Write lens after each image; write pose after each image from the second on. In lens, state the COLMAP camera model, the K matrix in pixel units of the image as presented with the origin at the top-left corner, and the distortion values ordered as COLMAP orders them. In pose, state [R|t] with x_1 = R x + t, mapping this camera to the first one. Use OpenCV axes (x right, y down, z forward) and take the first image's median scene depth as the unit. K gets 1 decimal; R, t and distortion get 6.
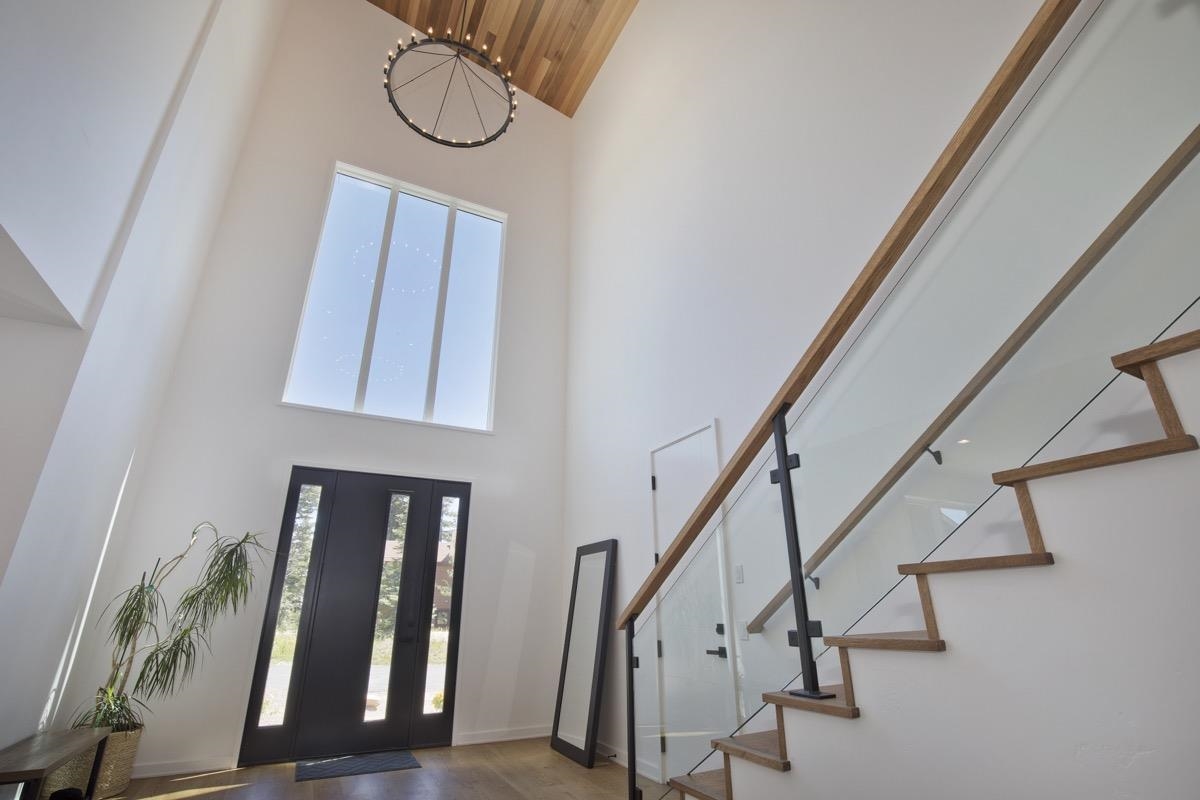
lens RADIAL K [[542.5, 0, 598.6], [0, 542.5, 404.8], [0, 0, 1]] dist [-0.021823, 0.000299]
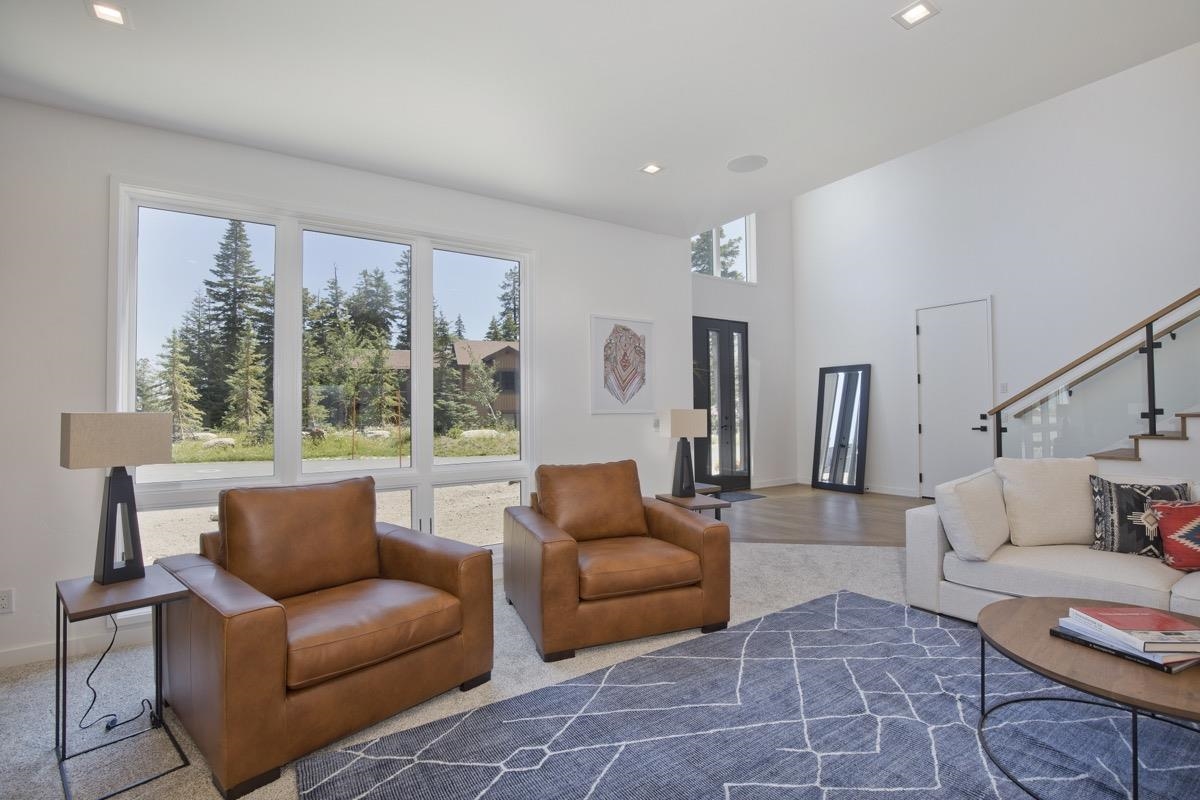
lens RADIAL K [[542.5, 0, 603.4], [0, 542.5, 397.1], [0, 0, 1]] dist [-0.021823, 0.000299]
pose [[0.994658, -0.001788, 0.103214, -0.977907], [-0.032265, 0.944372, 0.327293, -0.153807], [-0.098058, -0.328874, 0.939269, -0.429444]]
